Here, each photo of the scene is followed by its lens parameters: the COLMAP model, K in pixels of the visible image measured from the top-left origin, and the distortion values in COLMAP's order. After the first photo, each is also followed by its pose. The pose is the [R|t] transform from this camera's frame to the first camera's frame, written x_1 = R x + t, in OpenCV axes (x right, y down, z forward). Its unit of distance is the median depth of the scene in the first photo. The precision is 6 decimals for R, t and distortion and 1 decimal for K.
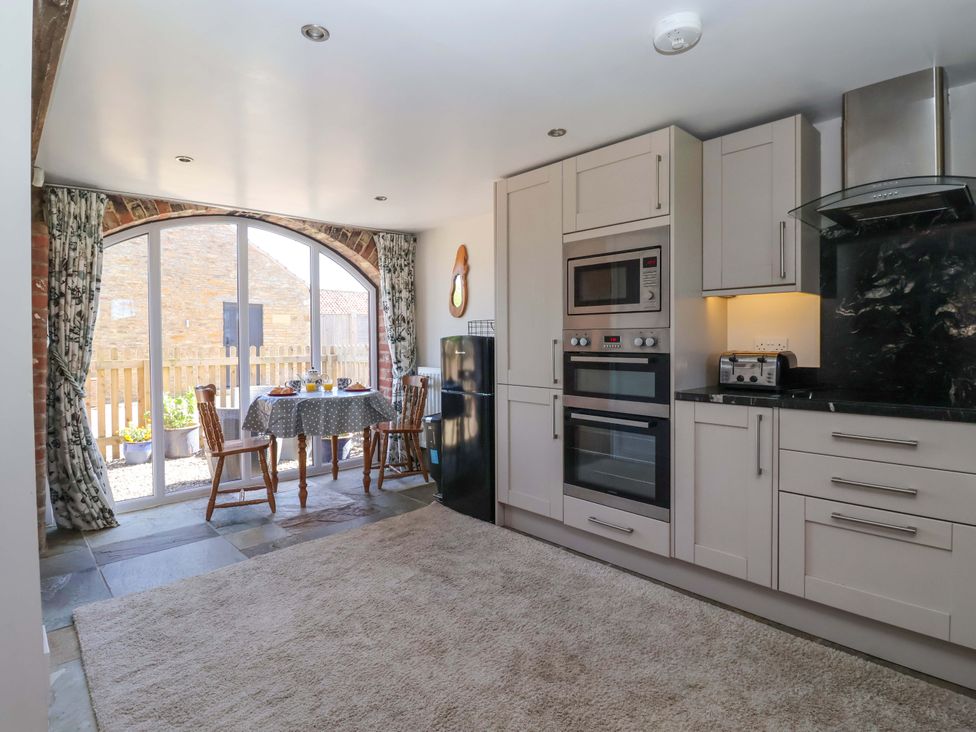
lens RADIAL K [[514.1, 0, 480.3], [0, 514.1, 348.3], [0, 0, 1]] dist [0.003974, -0.015004]
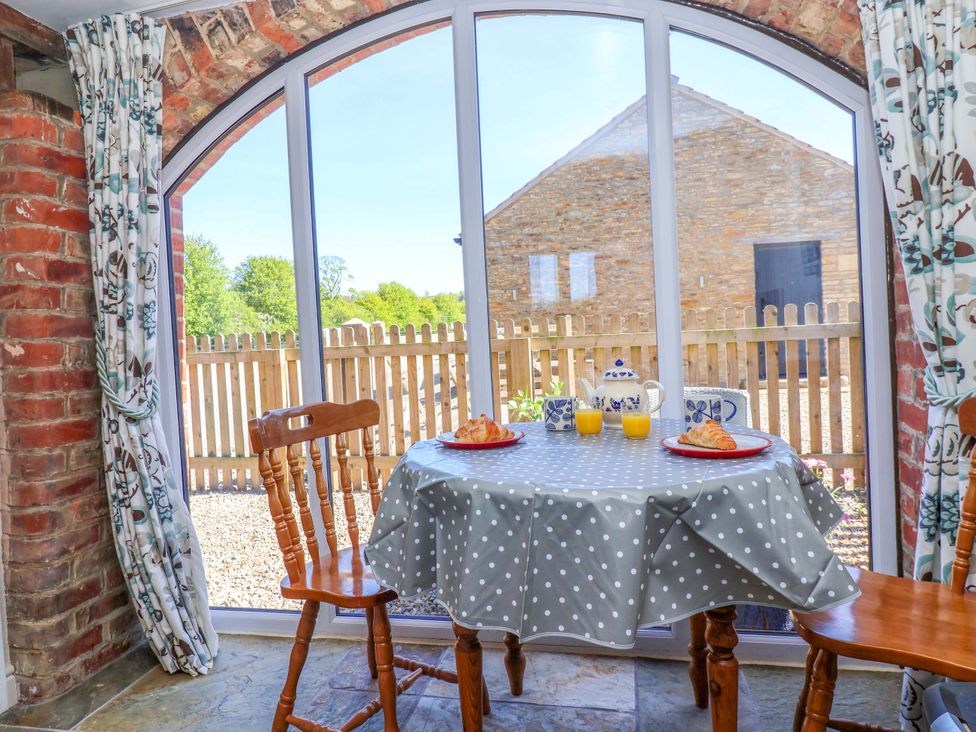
lens RADIAL K [[650.9, 0, 484.1], [0, 650.9, 343.3], [0, 0, 1]] dist [0.003884, -0.000460]
pose [[0.551544, -0.000886, -0.834145, -0.014285], [0.034007, 0.999192, 0.021424, 0.011799], [0.833452, -0.040183, 0.551129, 0.629168]]
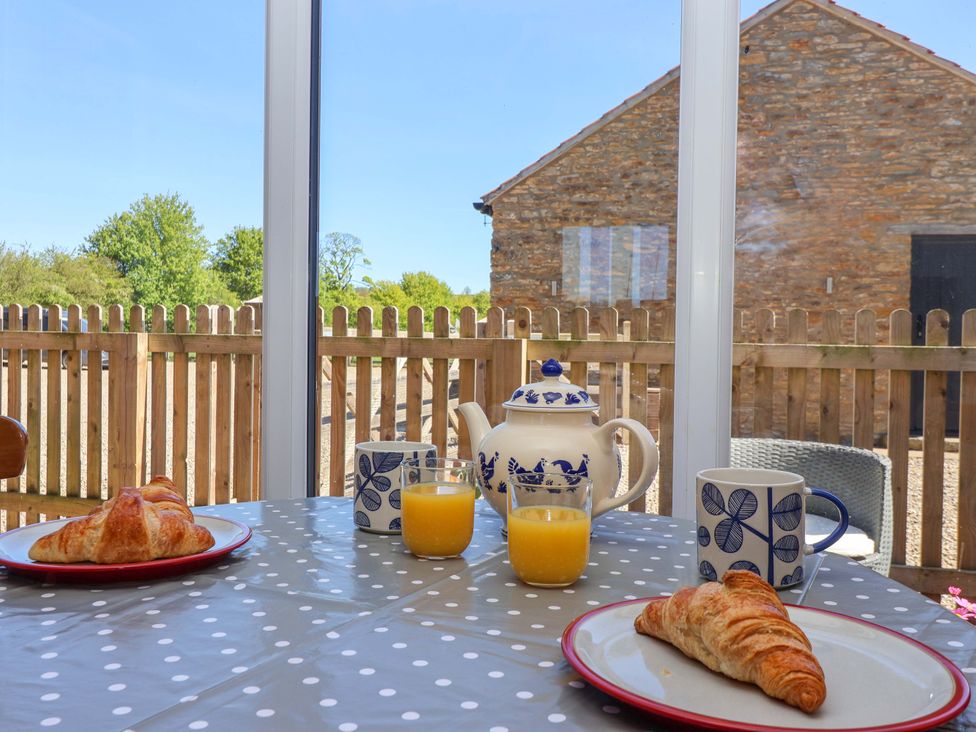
lens RADIAL K [[855.6, 0, 487.9], [0, 855.6, 348.0], [0, 0, 1]] dist [0.015779, -0.002548]
pose [[0.501616, 0.023467, -0.864772, -0.119022], [-0.032407, 0.999440, 0.008324, 0.027097], [0.864483, 0.023849, 0.502095, 0.781794]]
